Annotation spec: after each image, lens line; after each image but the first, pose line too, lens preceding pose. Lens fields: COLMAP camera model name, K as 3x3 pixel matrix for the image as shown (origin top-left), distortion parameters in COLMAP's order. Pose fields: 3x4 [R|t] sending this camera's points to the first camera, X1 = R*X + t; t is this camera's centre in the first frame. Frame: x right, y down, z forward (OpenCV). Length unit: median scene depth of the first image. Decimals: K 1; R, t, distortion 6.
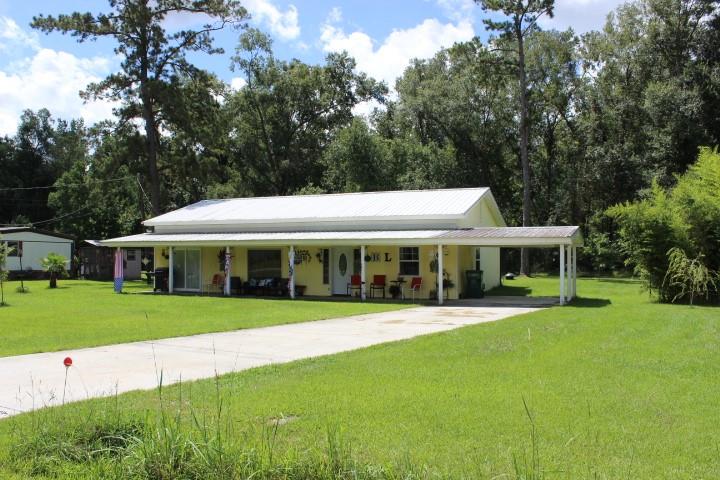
lens RADIAL K [[414.7, 0, 361.7], [0, 414.7, 243.2], [0, 0, 1]] dist [0.004582, 0.000162]
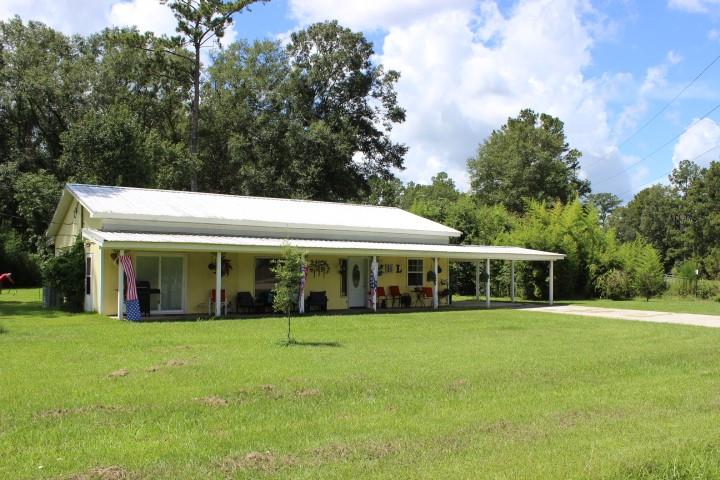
lens RADIAL K [[414.7, 0, 361.5], [0, 414.7, 239.0], [0, 0, 1]] dist [0.004582, 0.000162]
pose [[0.761230, 0.051871, 0.646404, -0.694434], [-0.029334, 0.998530, -0.045583, 0.009113], [-0.647818, 0.015738, 0.761633, 0.253800]]
